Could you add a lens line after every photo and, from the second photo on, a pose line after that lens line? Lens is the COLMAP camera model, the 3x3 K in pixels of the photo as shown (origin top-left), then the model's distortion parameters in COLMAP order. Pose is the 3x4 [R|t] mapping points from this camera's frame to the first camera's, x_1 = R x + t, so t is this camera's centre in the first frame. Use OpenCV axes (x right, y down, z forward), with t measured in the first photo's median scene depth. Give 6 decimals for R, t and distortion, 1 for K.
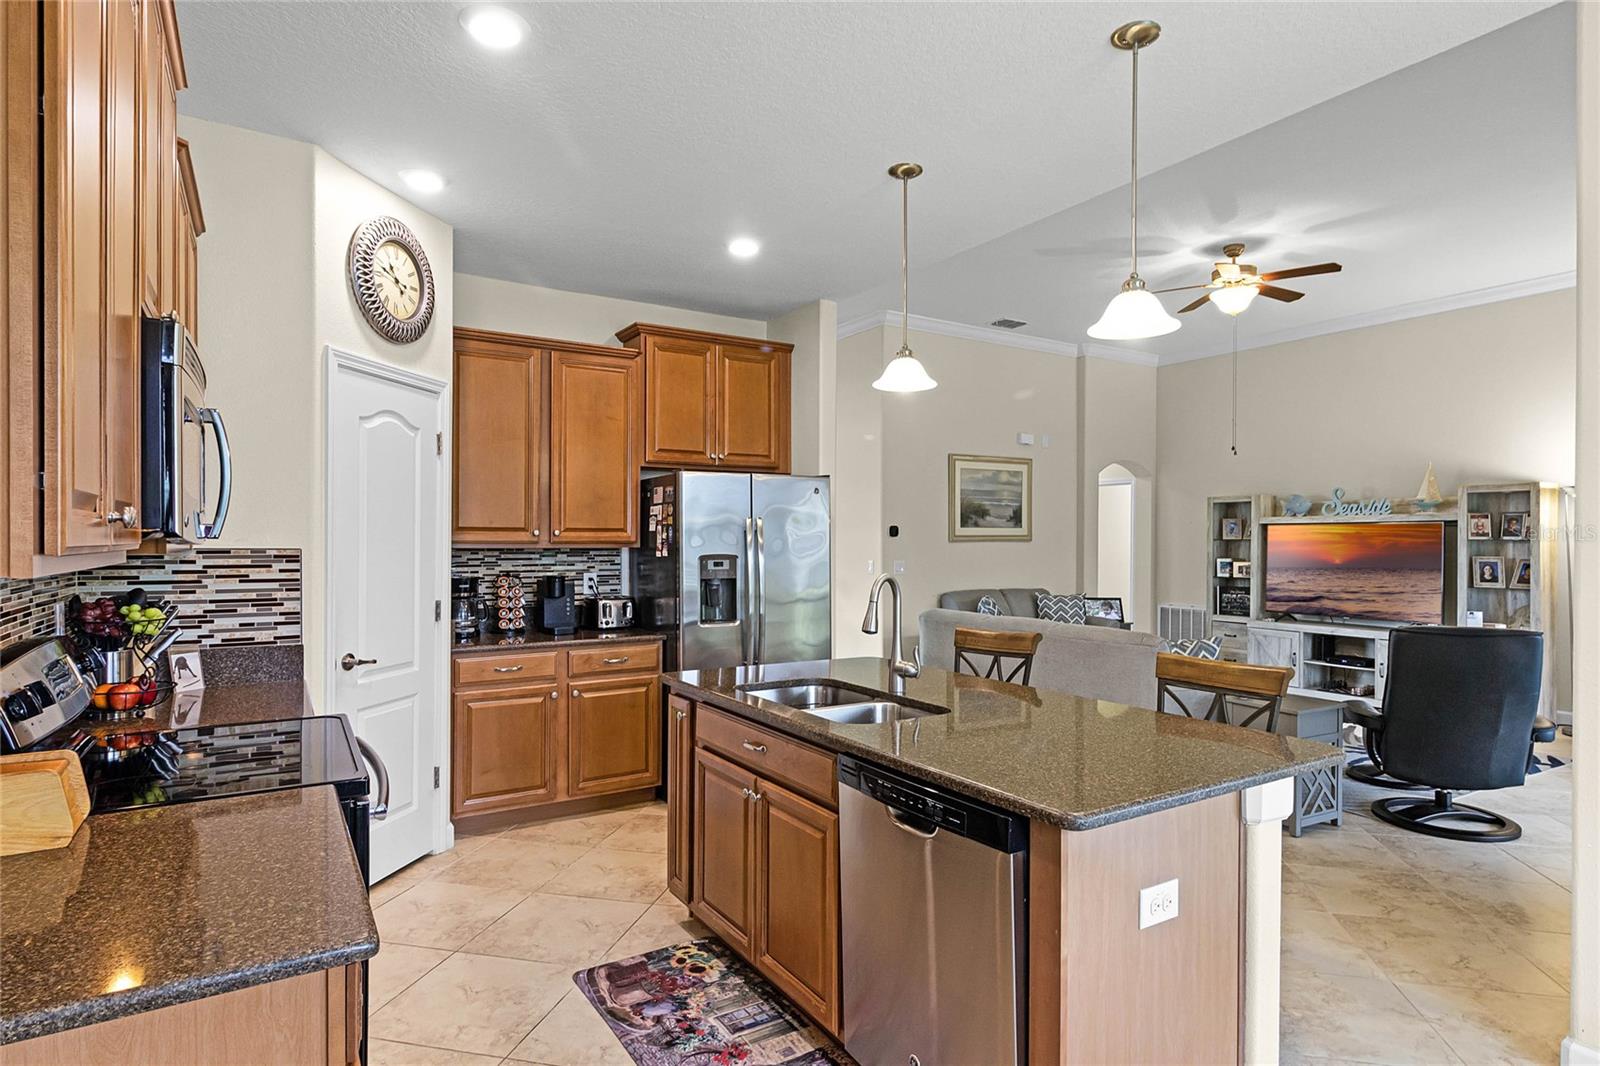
lens RADIAL K [[858.1, 0, 800.0], [0, 858.1, 533.0], [0, 0, 1]] dist [0.000959, 0.000145]
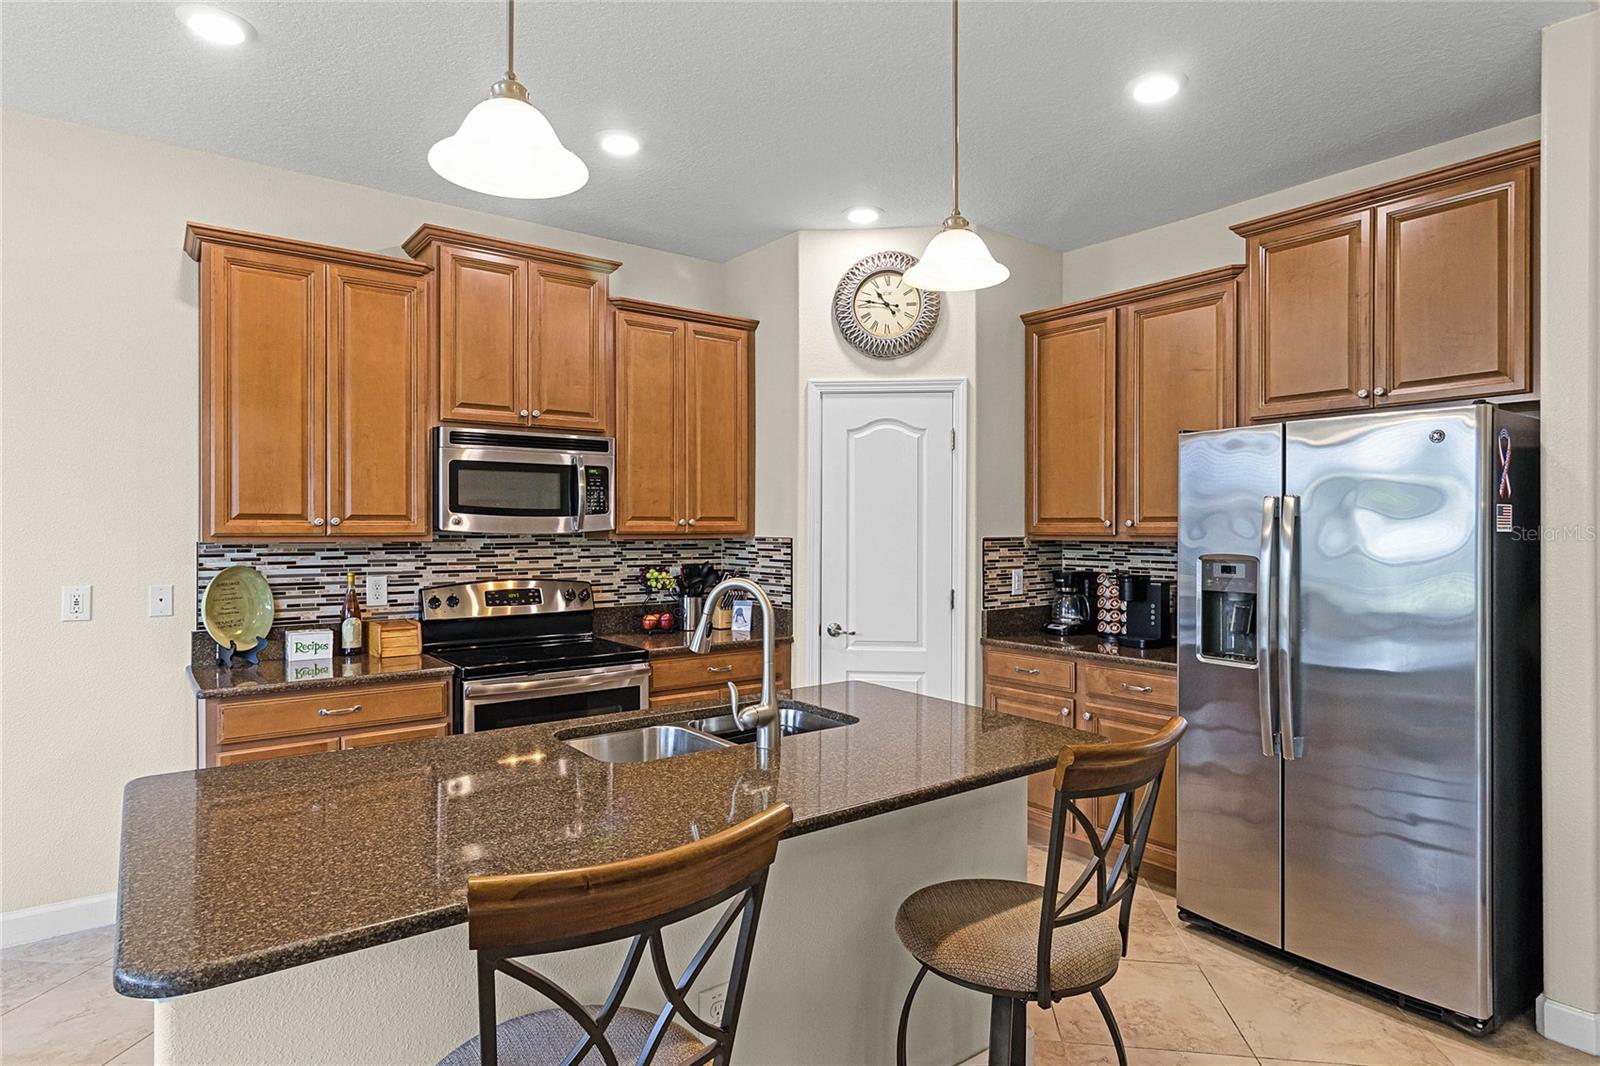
lens RADIAL K [[872.1, 0, 800.0], [0, 872.1, 533.0], [0, 0, 1]] dist [0.002366, 0.000716]
pose [[0.088734, 0.003378, -0.996050, 0.712848], [0.007258, 0.999966, 0.004038, 0.004581], [0.996029, -0.007587, 0.088707, 0.825006]]
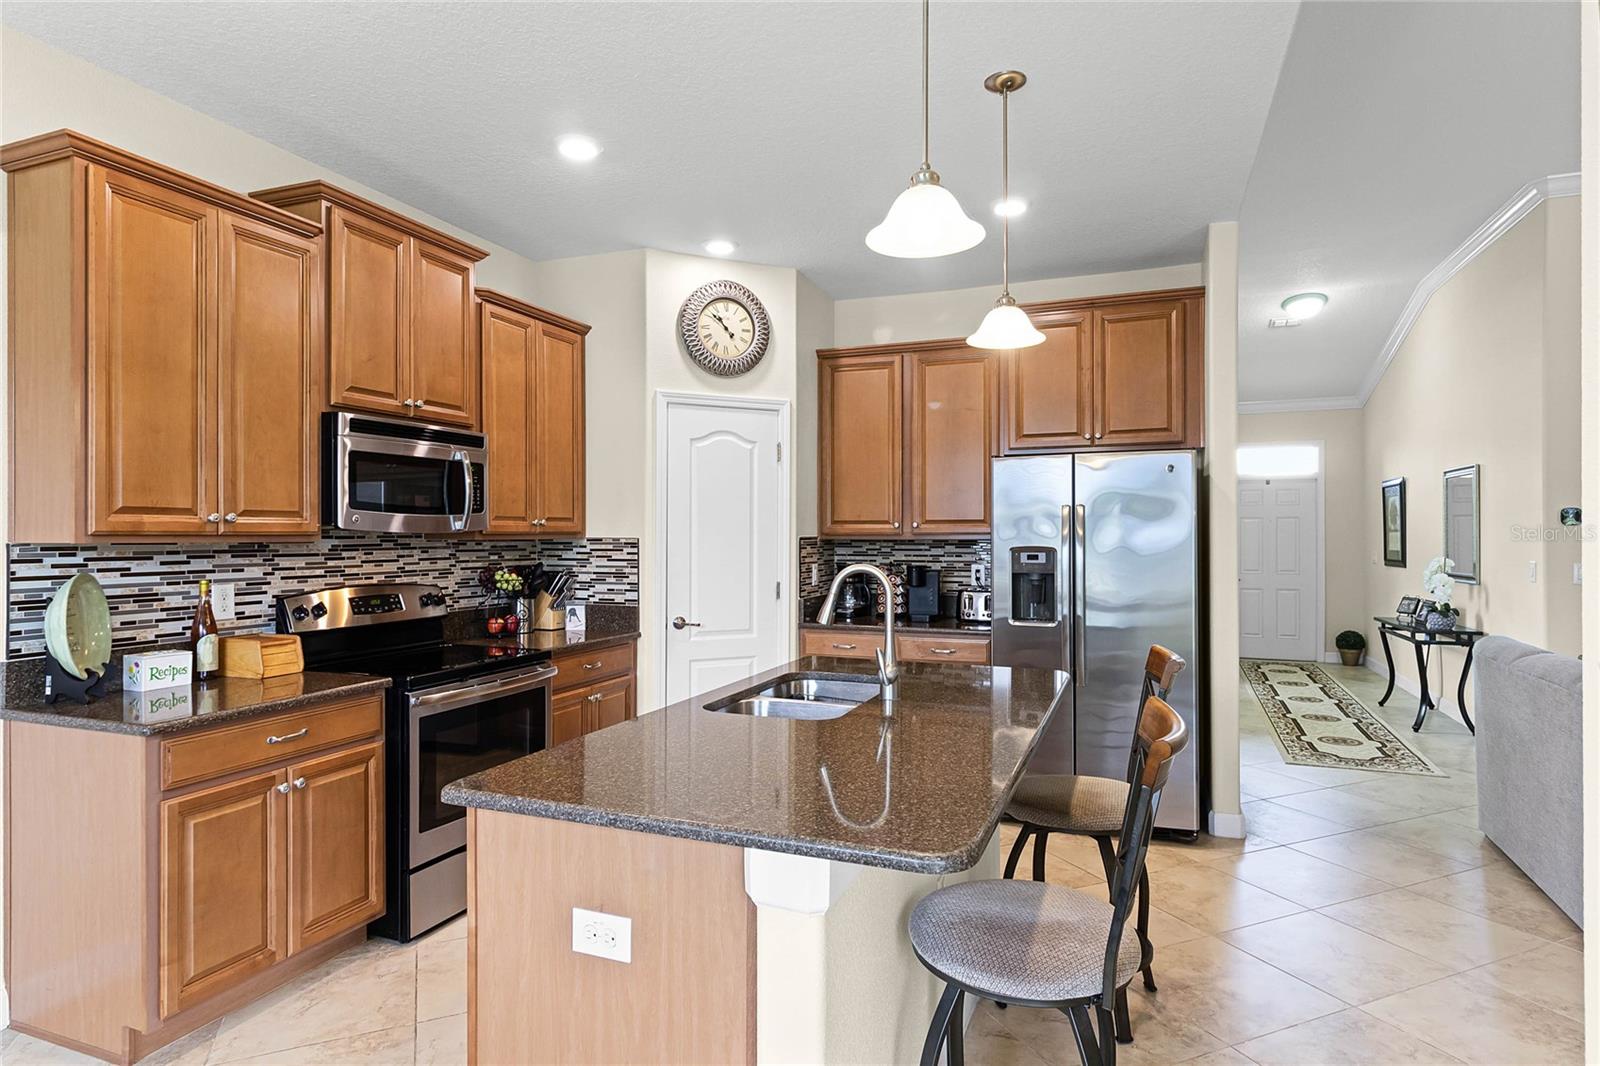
lens RADIAL K [[872.1, 0, 800.0], [0, 872.1, 533.0], [0, 0, 1]] dist [0.002366, 0.000716]
pose [[0.595216, -0.005119, -0.803549, 0.668698], [0.009044, 0.999959, 0.000329, 0.010961], [0.803515, -0.007463, 0.595238, 0.335547]]
